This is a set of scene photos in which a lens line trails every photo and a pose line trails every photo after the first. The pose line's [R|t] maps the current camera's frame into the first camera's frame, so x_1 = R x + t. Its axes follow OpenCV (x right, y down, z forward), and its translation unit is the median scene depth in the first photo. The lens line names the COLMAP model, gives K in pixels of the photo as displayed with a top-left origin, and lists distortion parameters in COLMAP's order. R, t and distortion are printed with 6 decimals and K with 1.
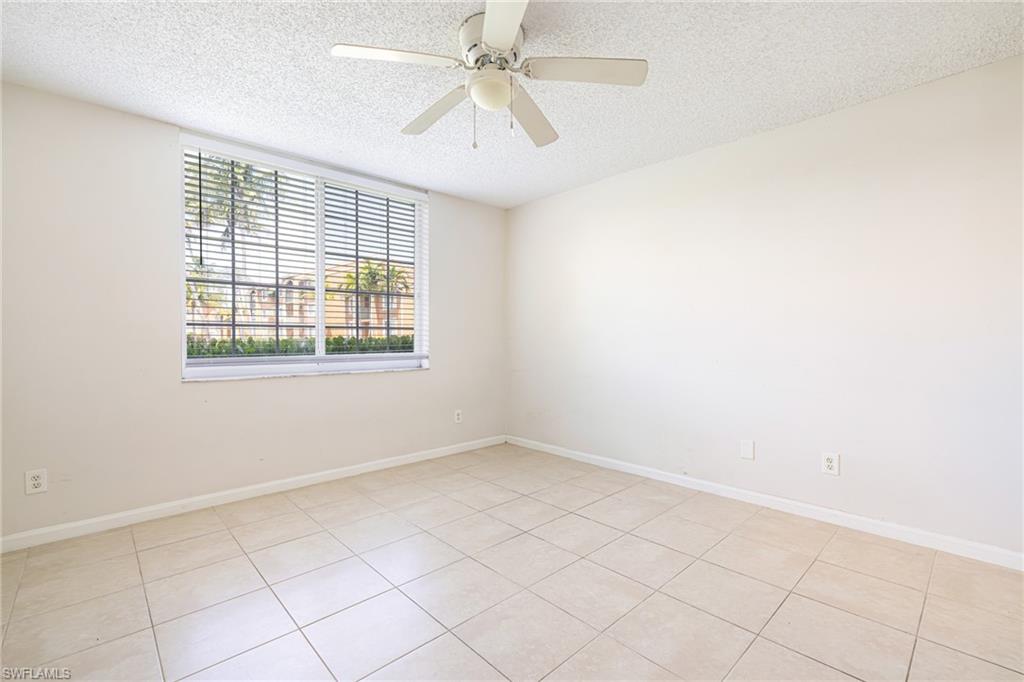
lens RADIAL K [[446.1, 0, 515.9], [0, 446.1, 339.4], [0, 0, 1]] dist [0.001564, 0.000032]
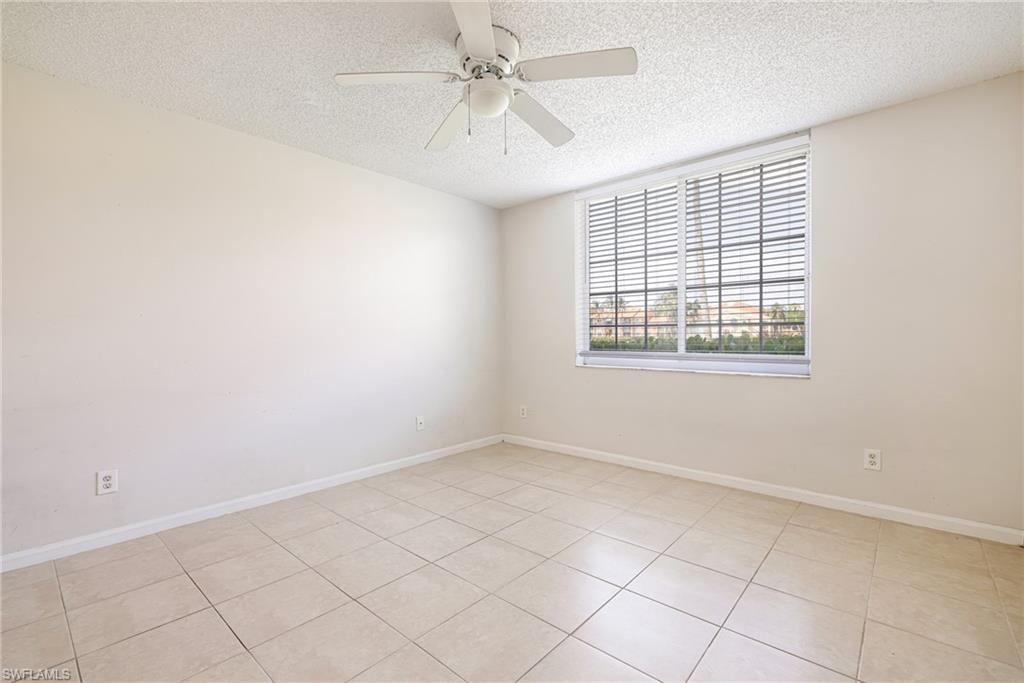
lens RADIAL K [[446.1, 0, 515.3], [0, 446.1, 348.3], [0, 0, 1]] dist [0.001564, 0.000032]
pose [[0.101580, 0.031403, -0.994332, 0.543374], [0.001619, 0.999495, 0.031732, -0.008459], [0.994826, -0.004833, 0.101478, 0.523556]]
